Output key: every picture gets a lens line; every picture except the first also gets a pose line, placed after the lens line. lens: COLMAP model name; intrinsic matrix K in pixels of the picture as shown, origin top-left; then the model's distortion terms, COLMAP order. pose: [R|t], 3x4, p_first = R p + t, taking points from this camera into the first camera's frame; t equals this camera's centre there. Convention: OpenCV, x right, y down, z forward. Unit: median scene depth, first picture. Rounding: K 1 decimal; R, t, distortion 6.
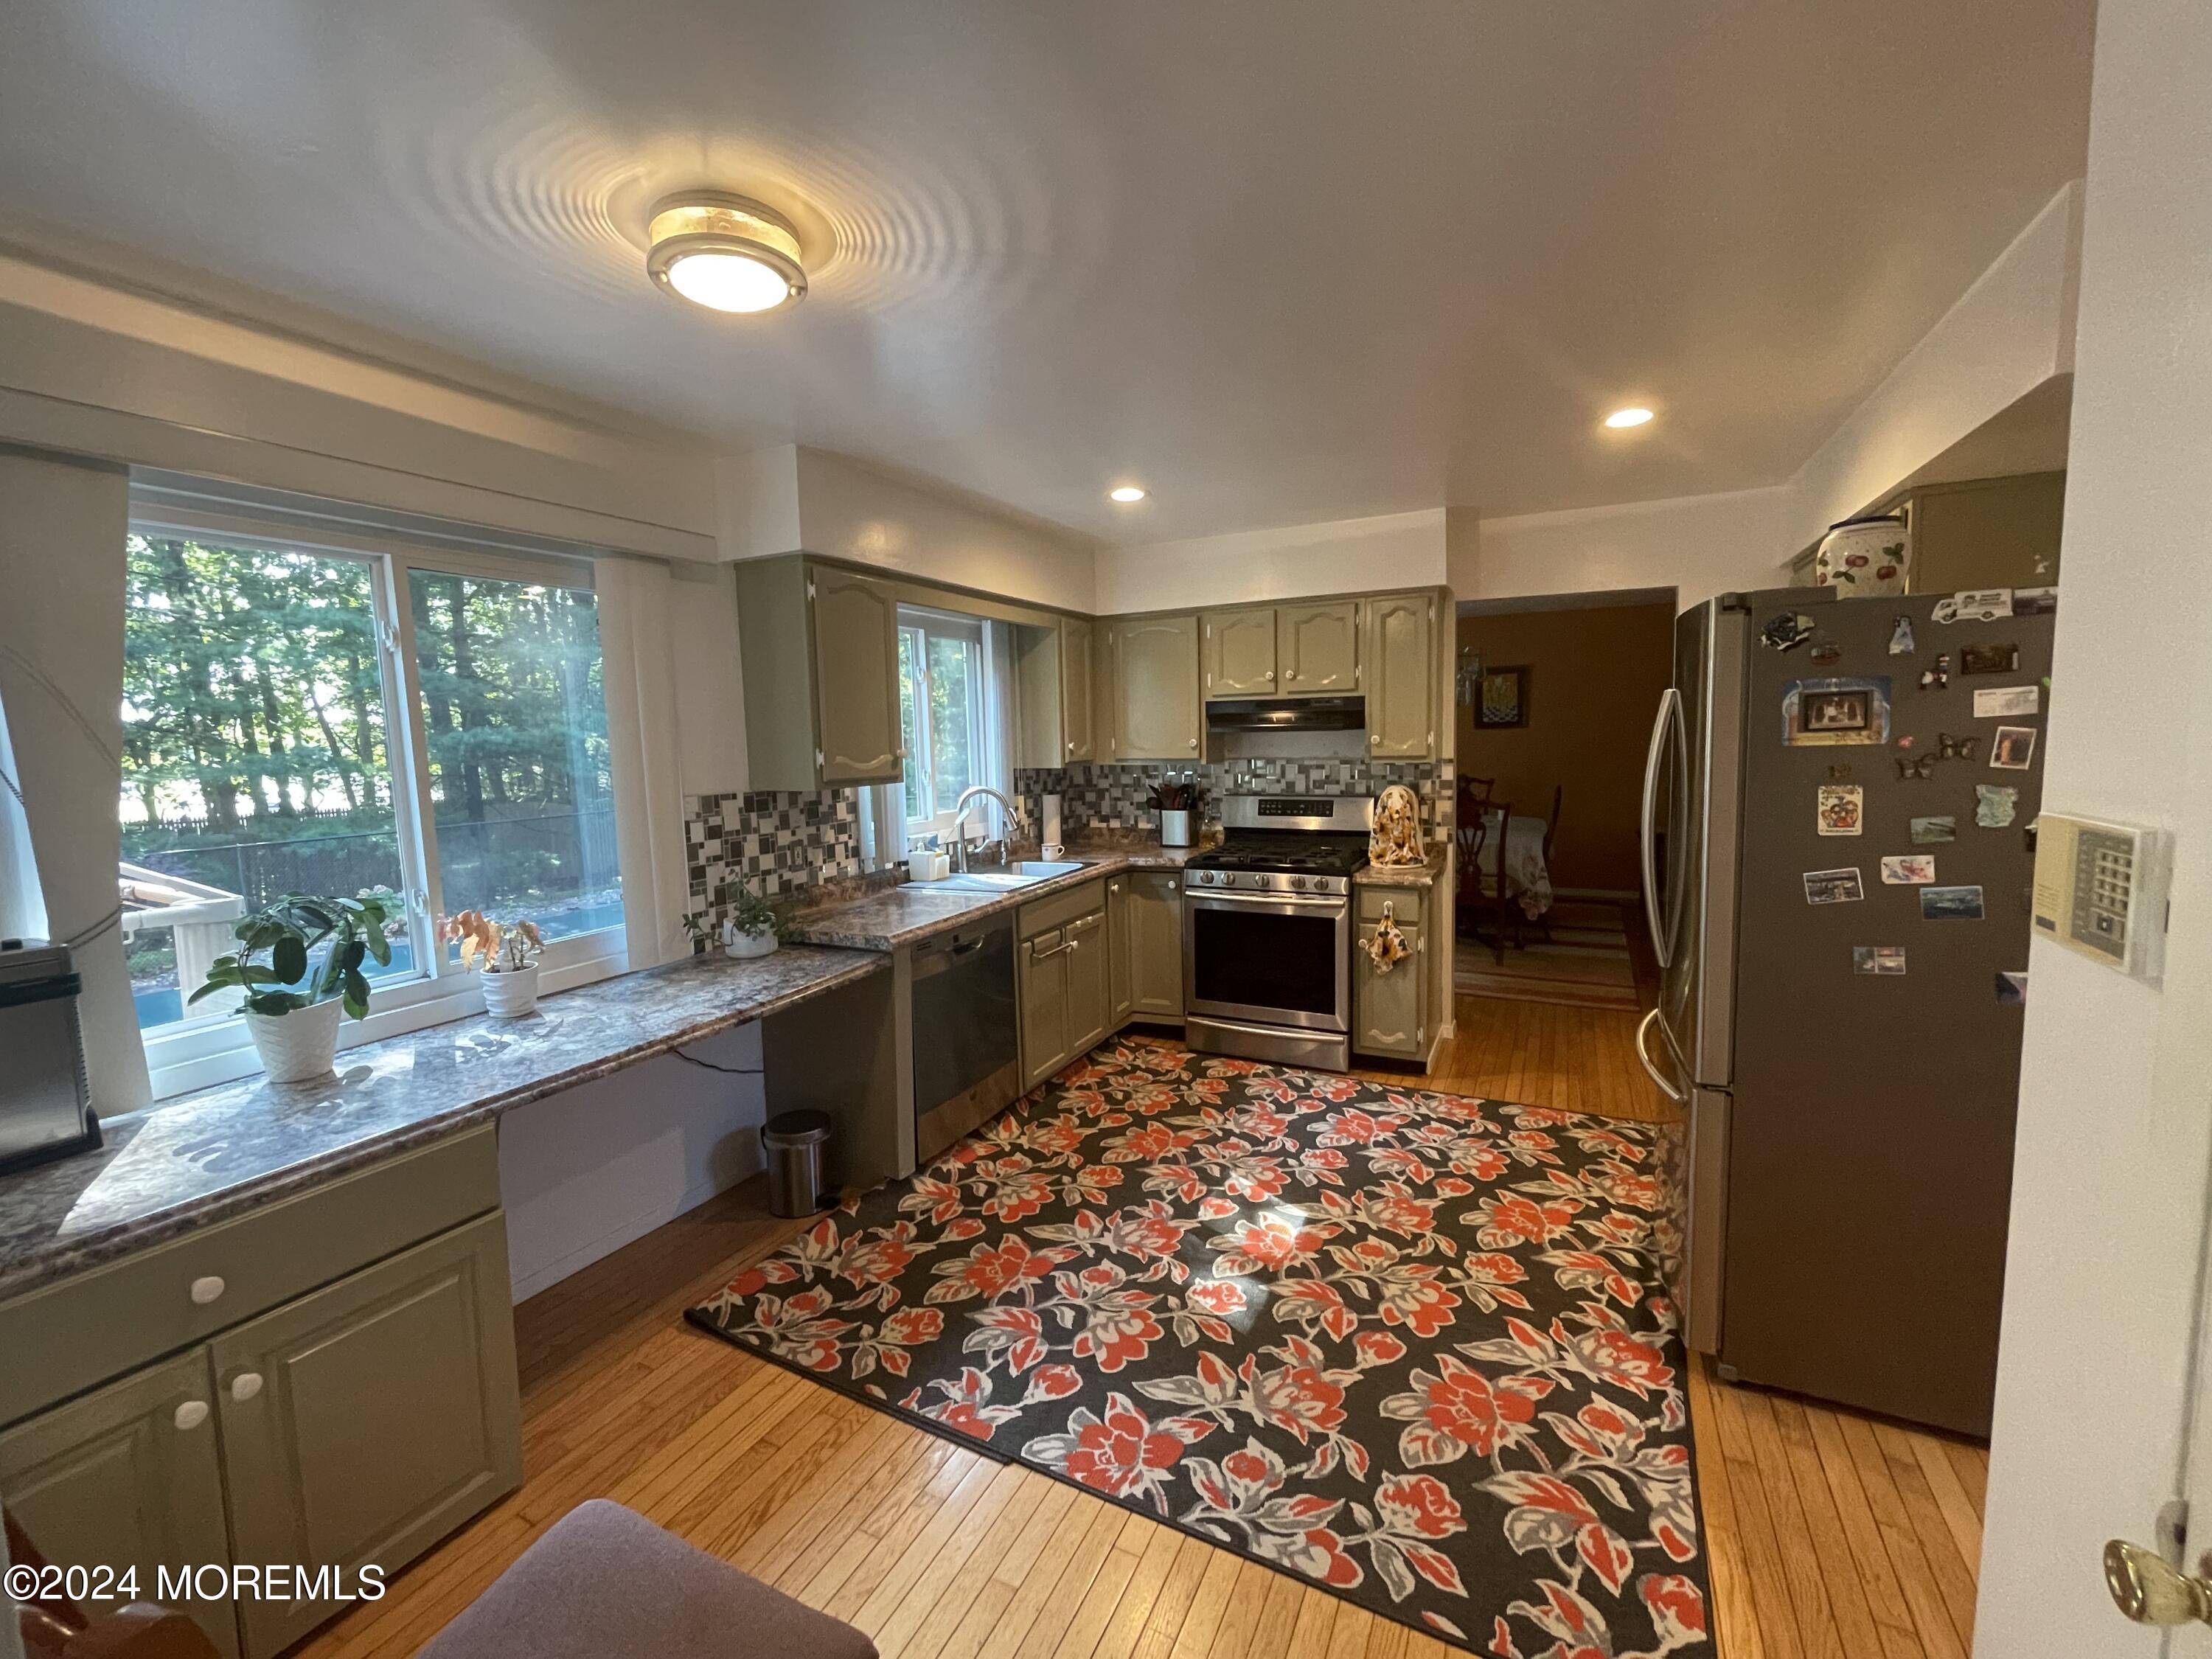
lens RADIAL K [[929.6, 0, 1095.2], [0, 929.6, 825.3], [0, 0, 1]] dist [-0.001008, 0.001587]
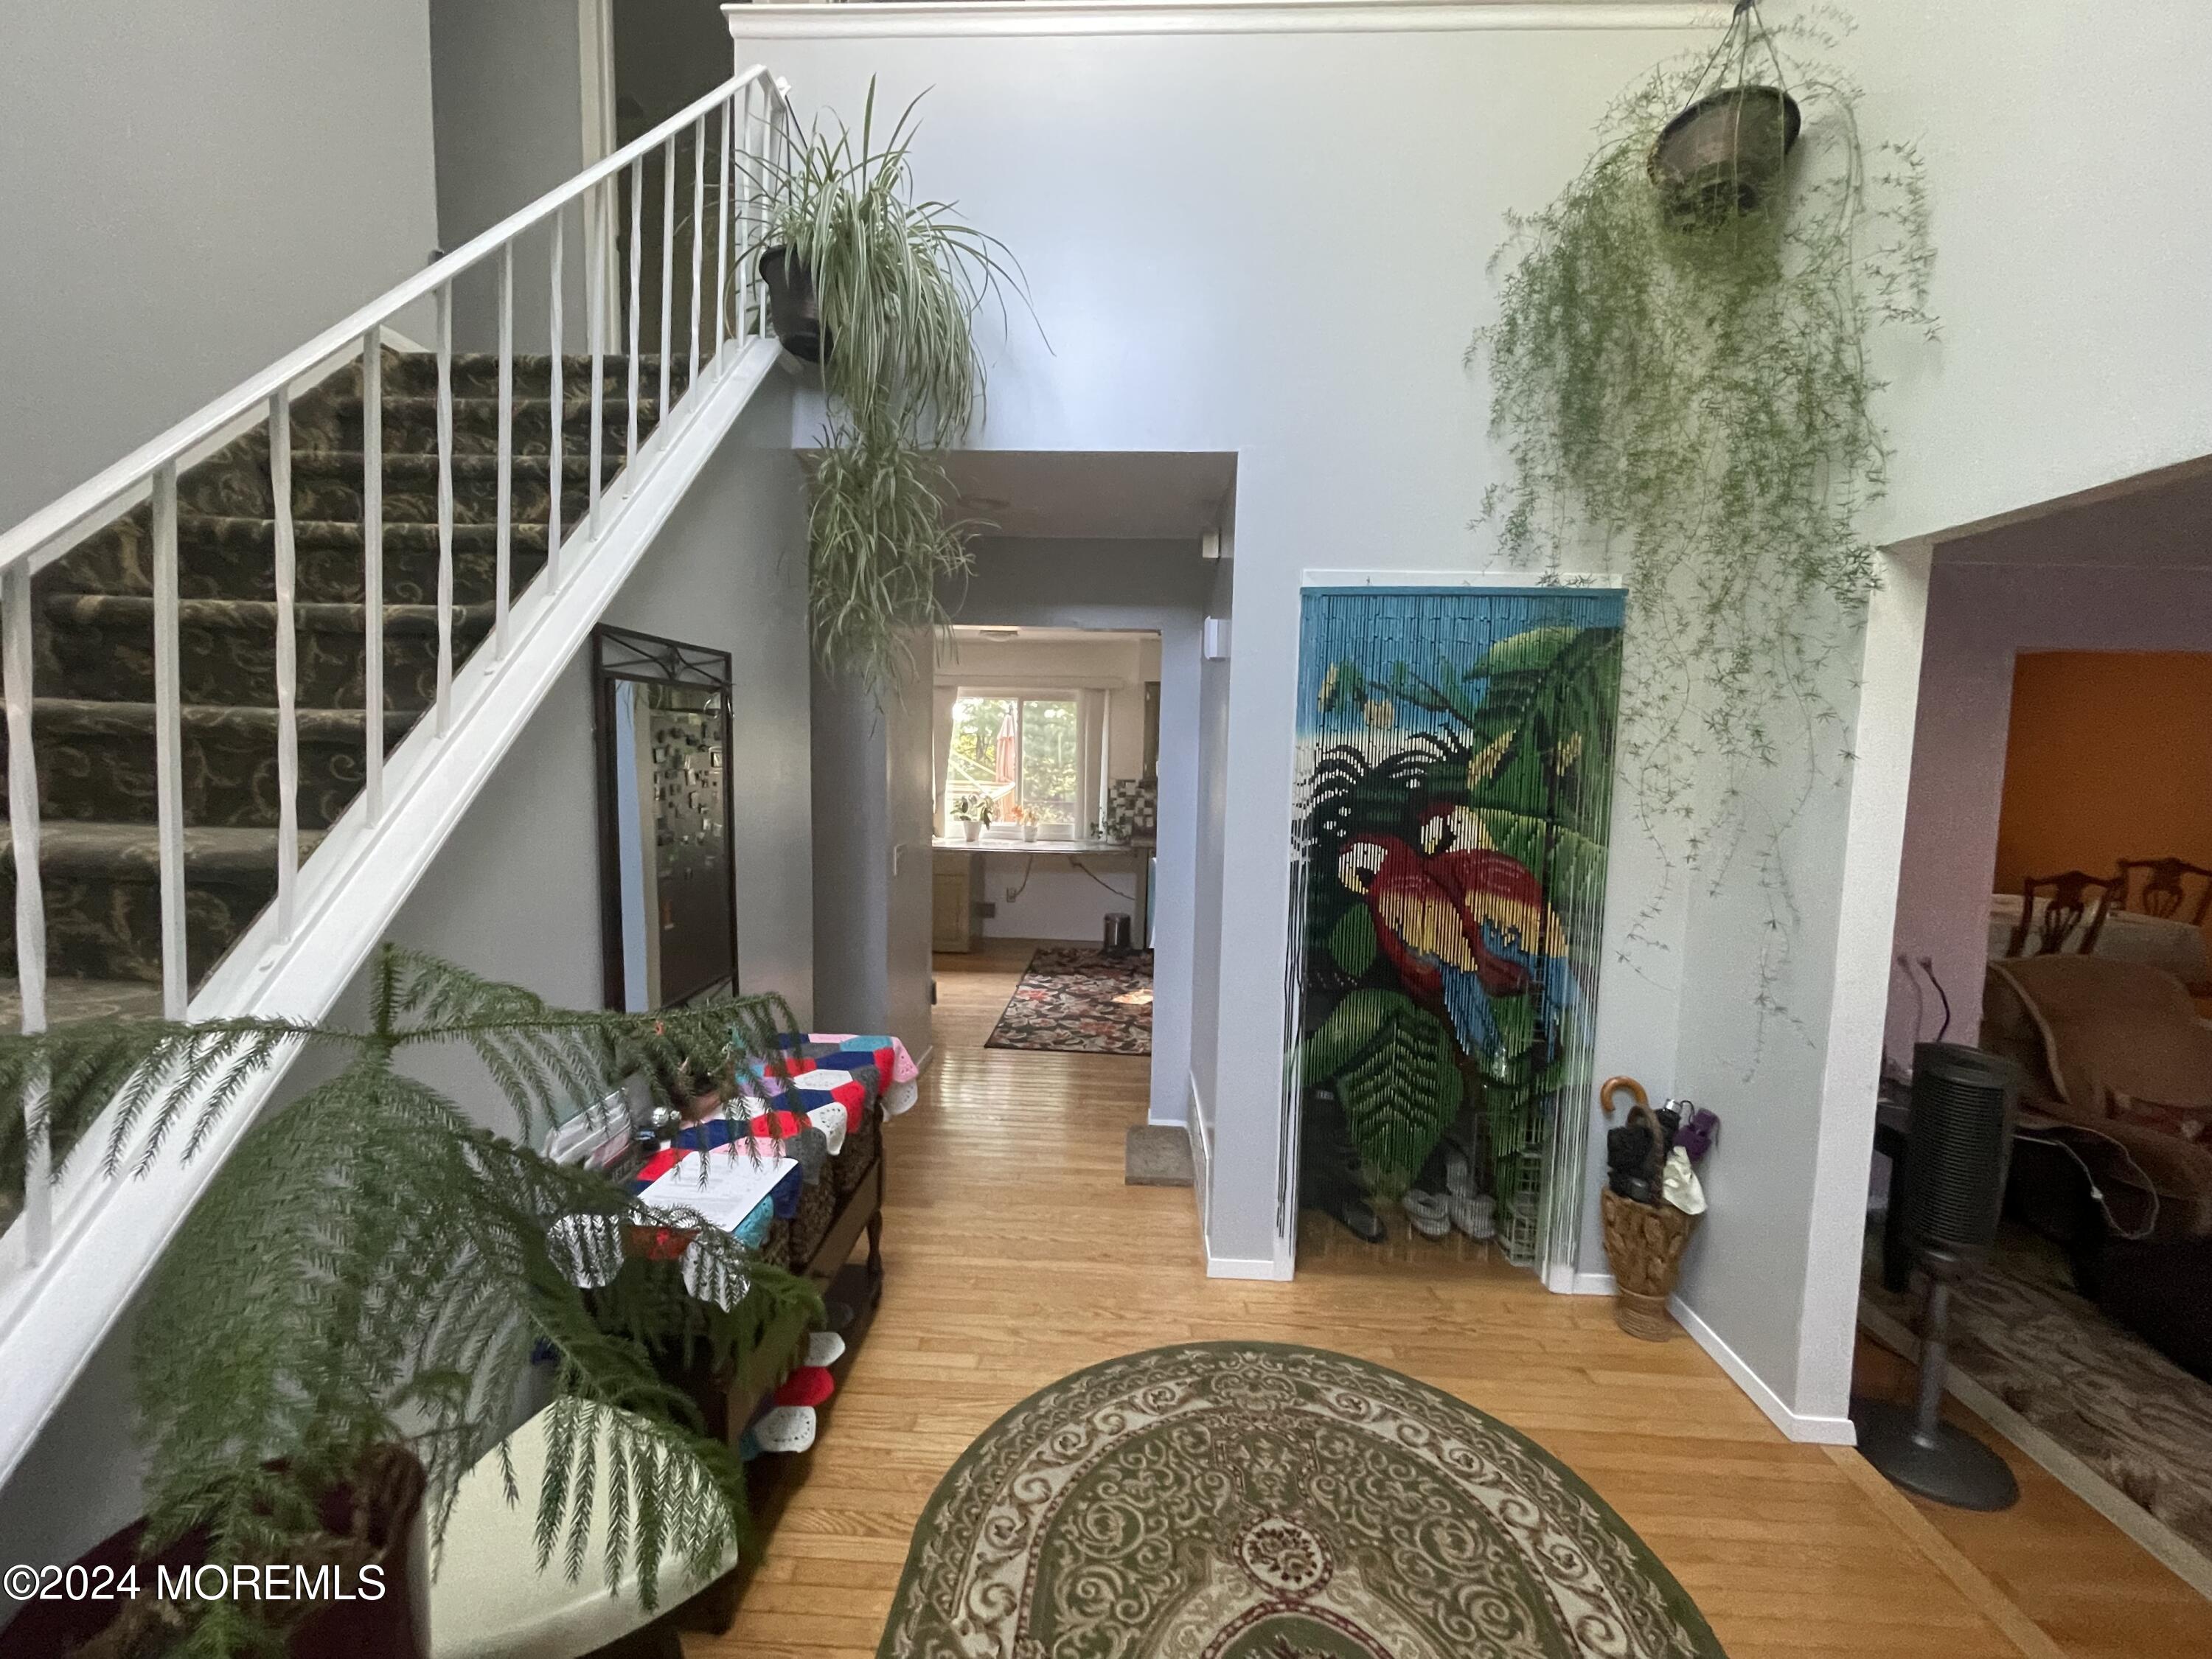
lens RADIAL K [[929.6, 0, 1100.2], [0, 929.6, 812.4], [0, 0, 1]] dist [-0.001008, 0.001587]
pose [[0.414844, 0.101880, -0.904171, 1.724494], [-0.127701, 0.990395, 0.053005, -0.066612], [0.900887, 0.093475, 0.423870, -0.091837]]
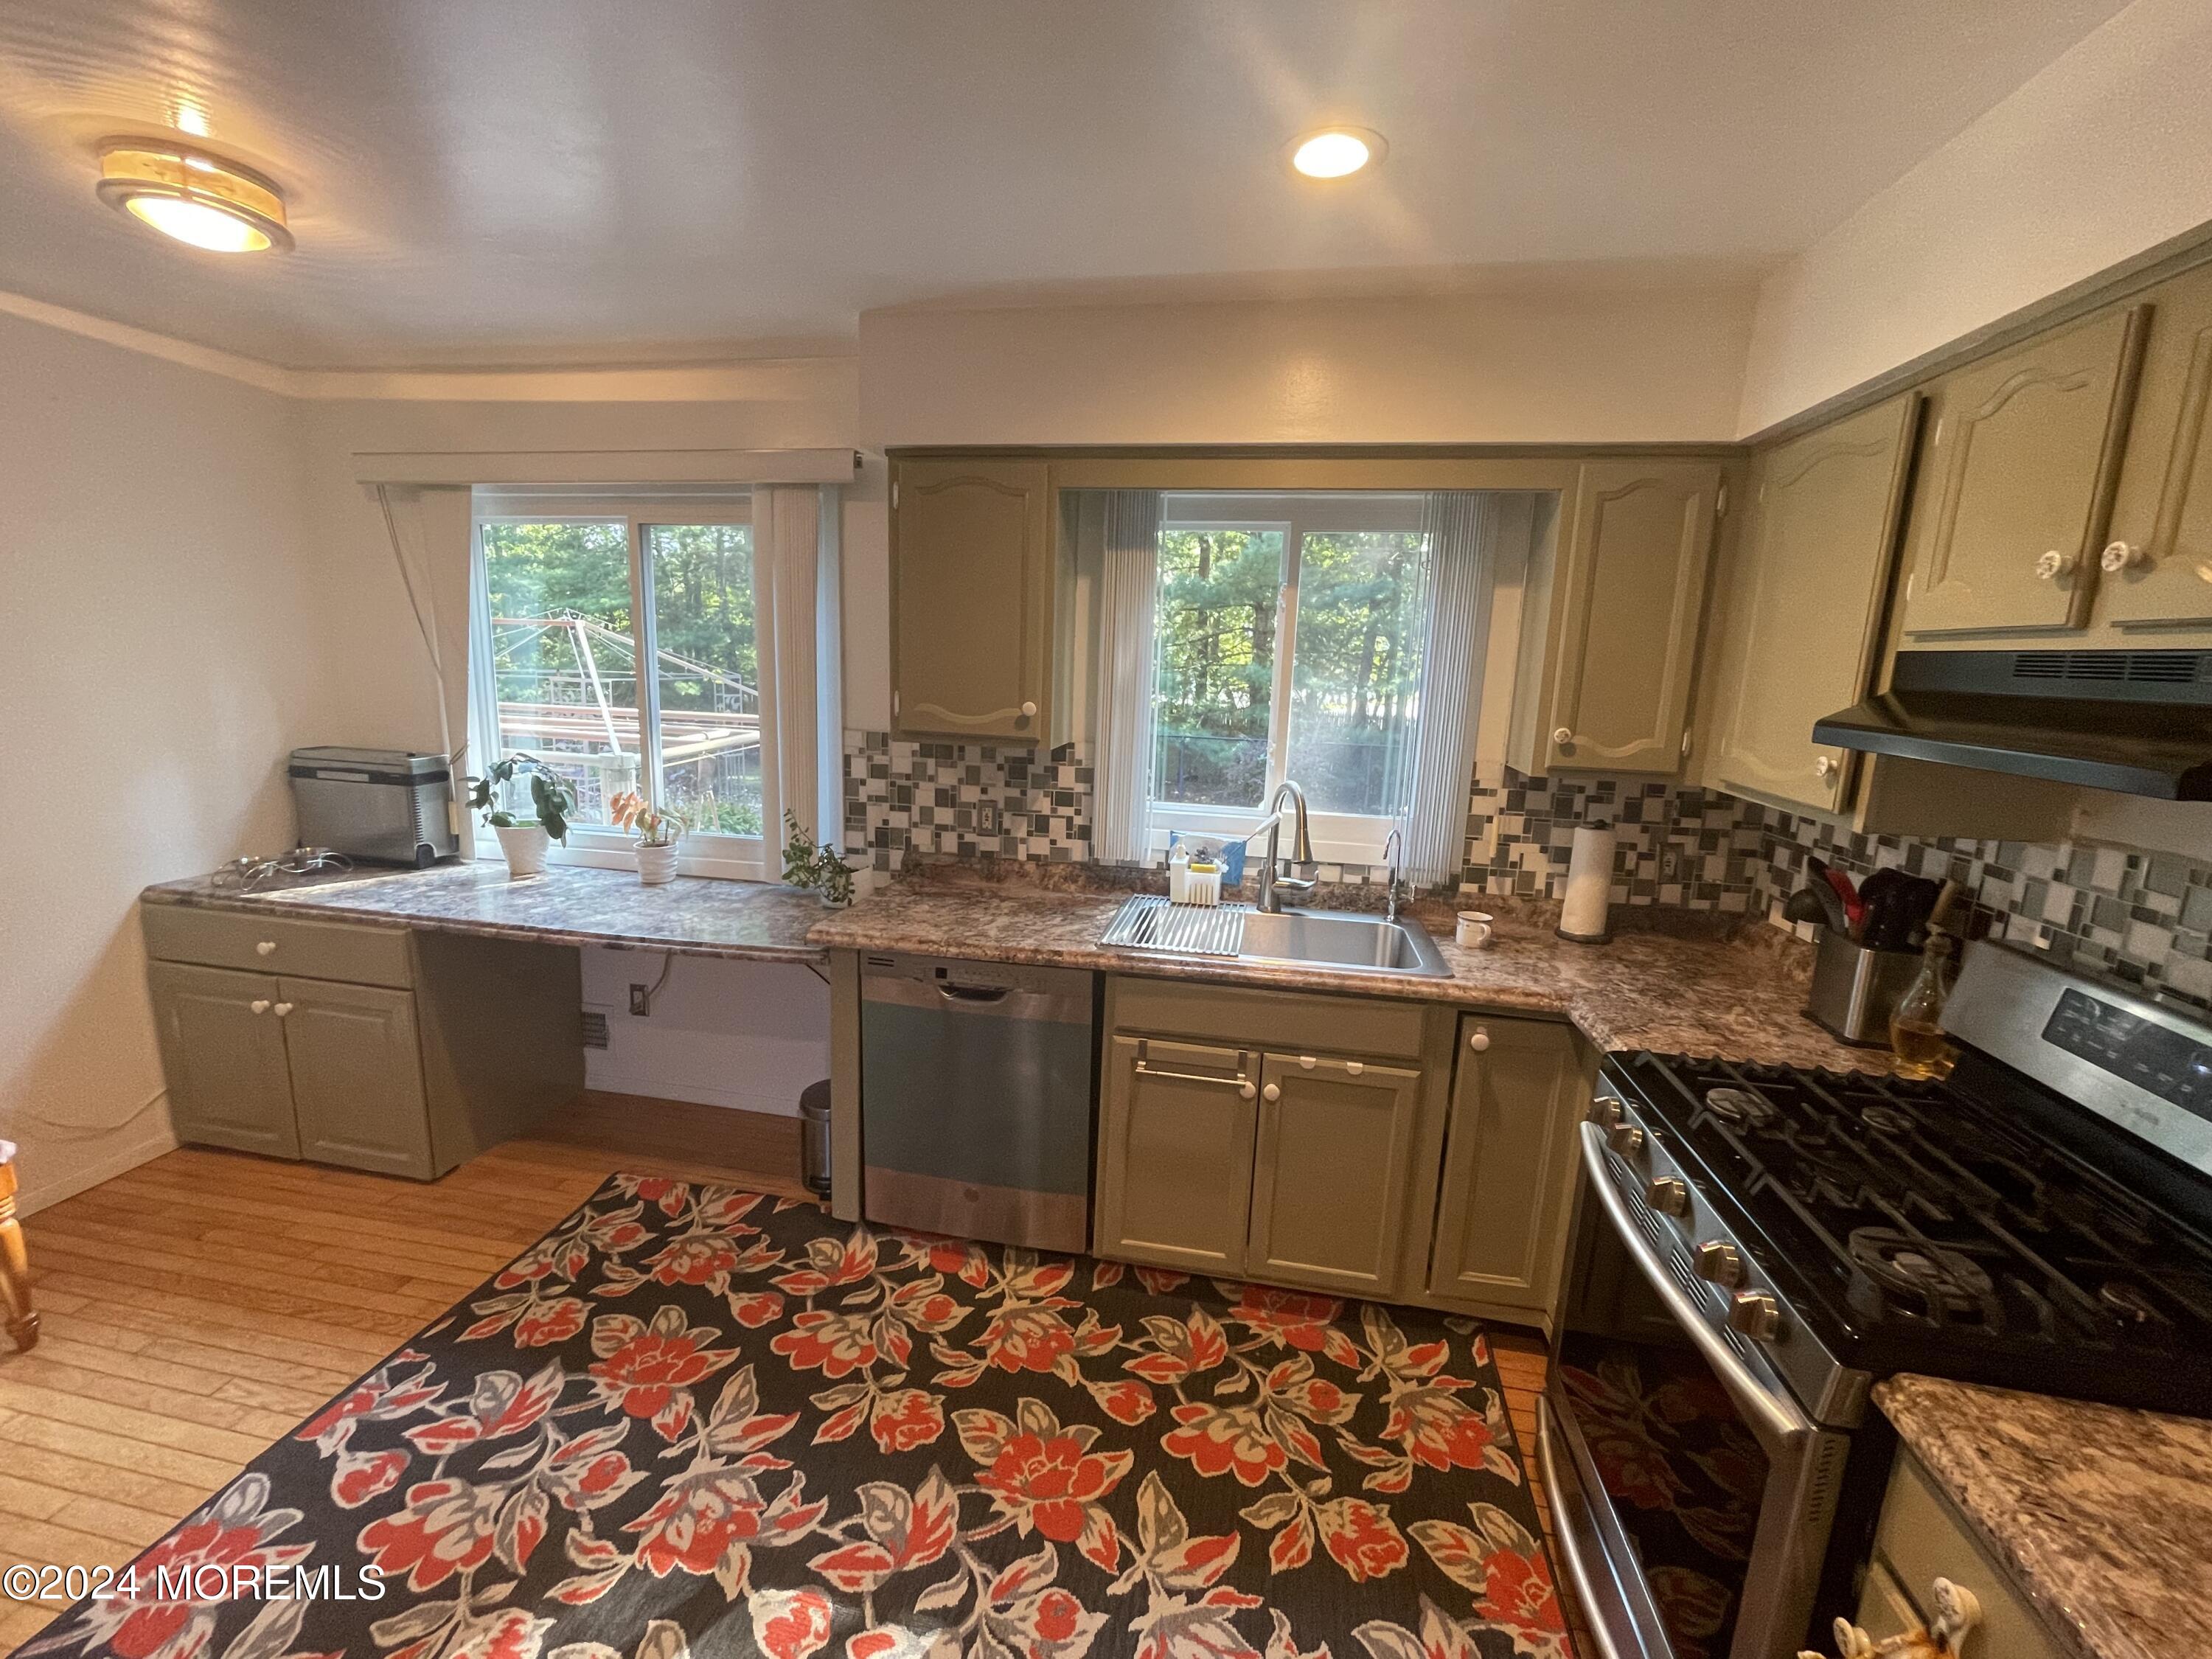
lens RADIAL K [[929.6, 0, 1096.5], [0, 929.6, 825.7], [0, 0, 1]] dist [-0.001008, 0.001587]
pose [[0.275315, 0.207238, -0.938751, 0.528356], [-0.138202, 0.974878, 0.174682, -0.128526], [0.951369, 0.081645, 0.297039, 0.890932]]
